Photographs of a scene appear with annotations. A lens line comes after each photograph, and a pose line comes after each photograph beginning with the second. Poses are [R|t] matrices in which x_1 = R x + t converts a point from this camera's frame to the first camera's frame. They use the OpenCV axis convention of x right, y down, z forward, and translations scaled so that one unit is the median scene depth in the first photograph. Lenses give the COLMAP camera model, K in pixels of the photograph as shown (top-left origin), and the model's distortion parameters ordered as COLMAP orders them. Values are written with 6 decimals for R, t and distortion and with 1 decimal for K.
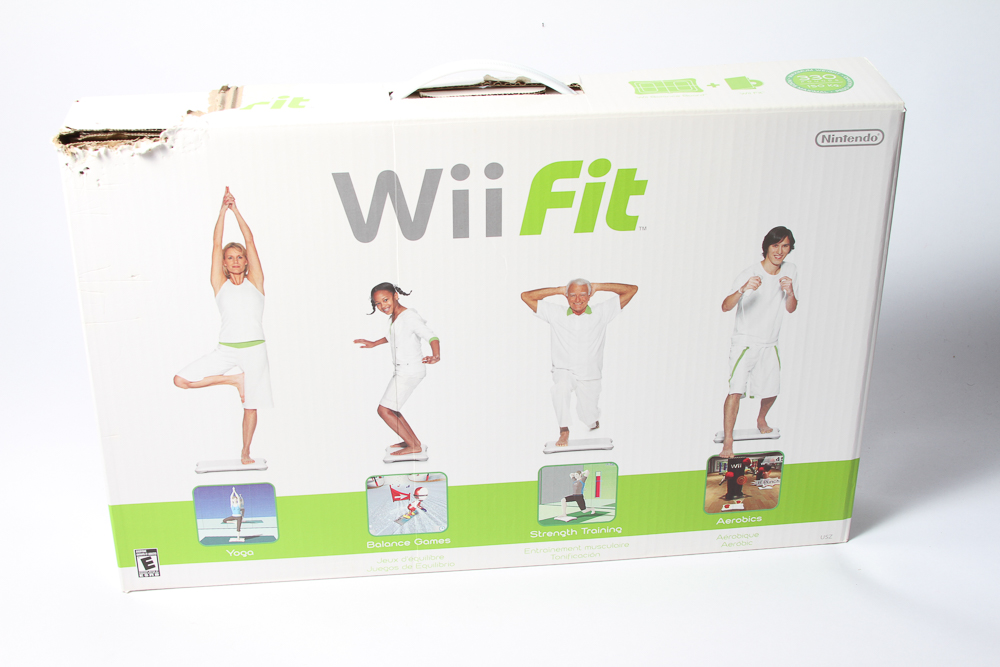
lens RADIAL K [[1518.9, 0, 502.9], [0, 1518.9, 332.8], [0, 0, 1]] dist [-0.102882, 0.000000]
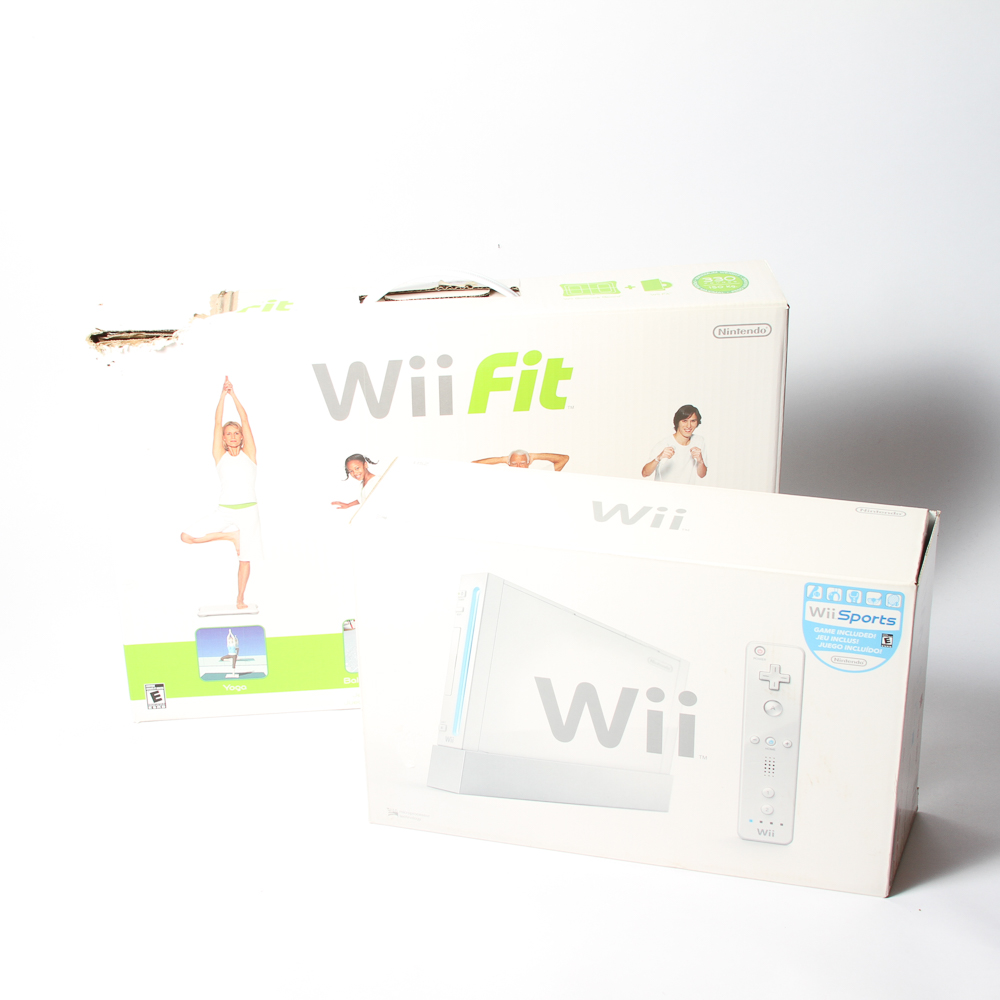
lens RADIAL K [[1835.0, 0, 498.4], [0, 1835.0, 500.9], [0, 0, 1]] dist [-0.136463, 0.000000]
pose [[0.999889, -0.005473, -0.013852, 0.054606], [0.005306, 0.999913, -0.012088, 0.022378], [0.013917, 0.012013, 0.999831, -0.450907]]
